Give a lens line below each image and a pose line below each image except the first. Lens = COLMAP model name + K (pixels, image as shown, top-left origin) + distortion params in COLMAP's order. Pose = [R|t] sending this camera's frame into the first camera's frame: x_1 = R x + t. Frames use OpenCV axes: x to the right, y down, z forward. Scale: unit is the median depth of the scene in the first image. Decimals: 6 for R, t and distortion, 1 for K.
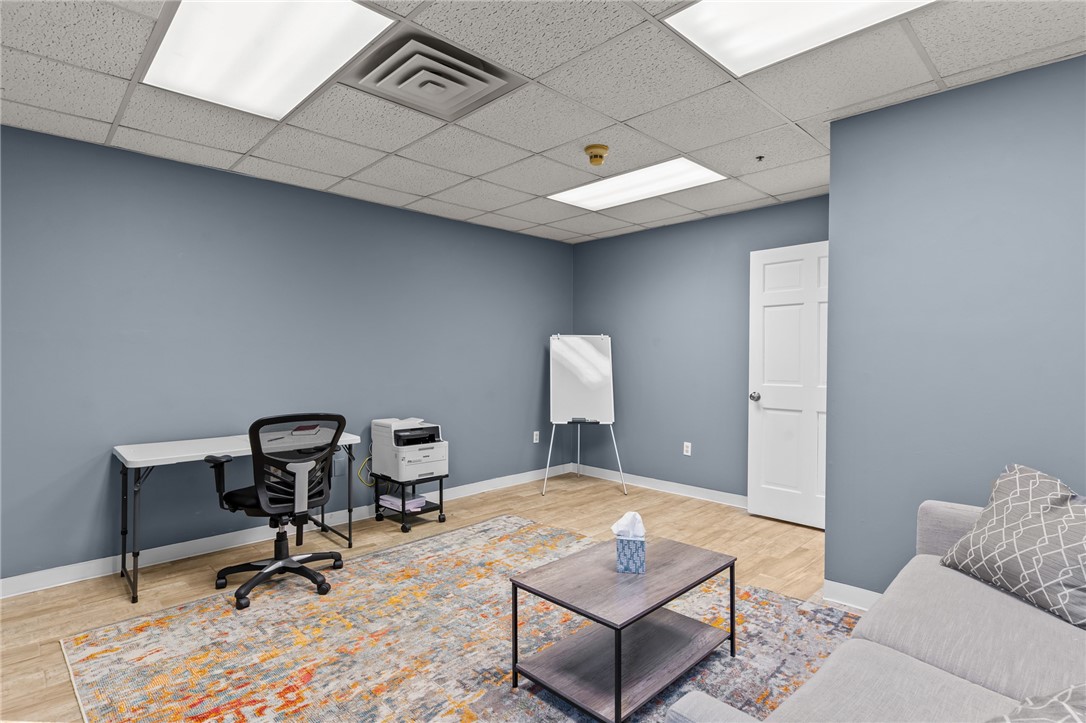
lens RADIAL K [[531.2, 0, 547.2], [0, 531.2, 355.9], [0, 0, 1]] dist [0.001939, 0.001072]
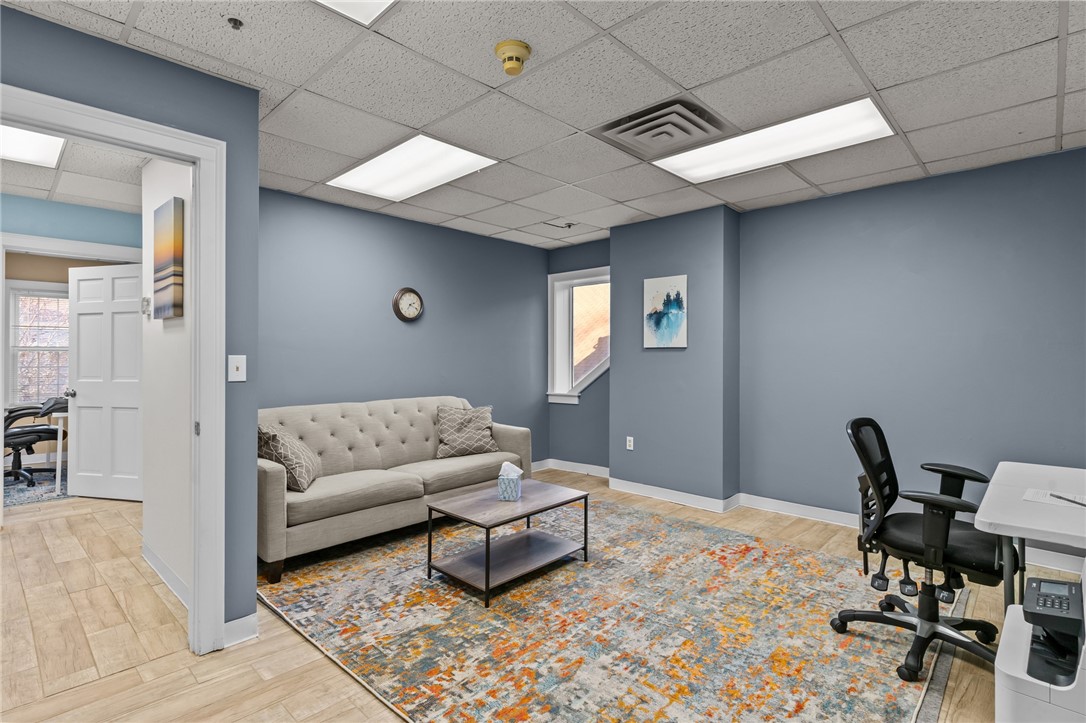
lens RADIAL K [[531.2, 0, 547.2], [0, 531.2, 355.9], [0, 0, 1]] dist [0.001939, 0.001072]
pose [[-0.999180, -0.001212, -0.040465, 0.078092], [-0.001449, 0.999982, 0.005828, -0.001021], [0.040457, 0.005882, -0.999164, 1.680217]]
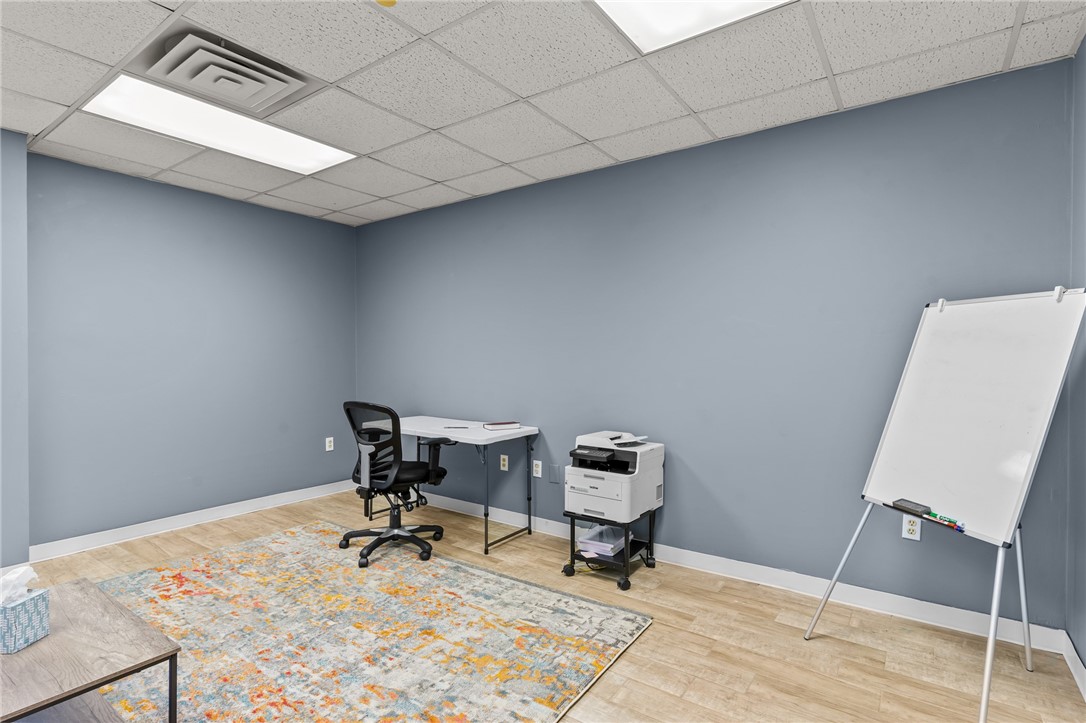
lens RADIAL K [[531.2, 0, 547.2], [0, 531.2, 355.9], [0, 0, 1]] dist [0.001939, 0.001072]
pose [[0.185579, -0.004334, -0.982620, 0.672693], [-0.003958, 0.999979, -0.005158, 0.012851], [0.982621, 0.004846, 0.185557, 1.068964]]
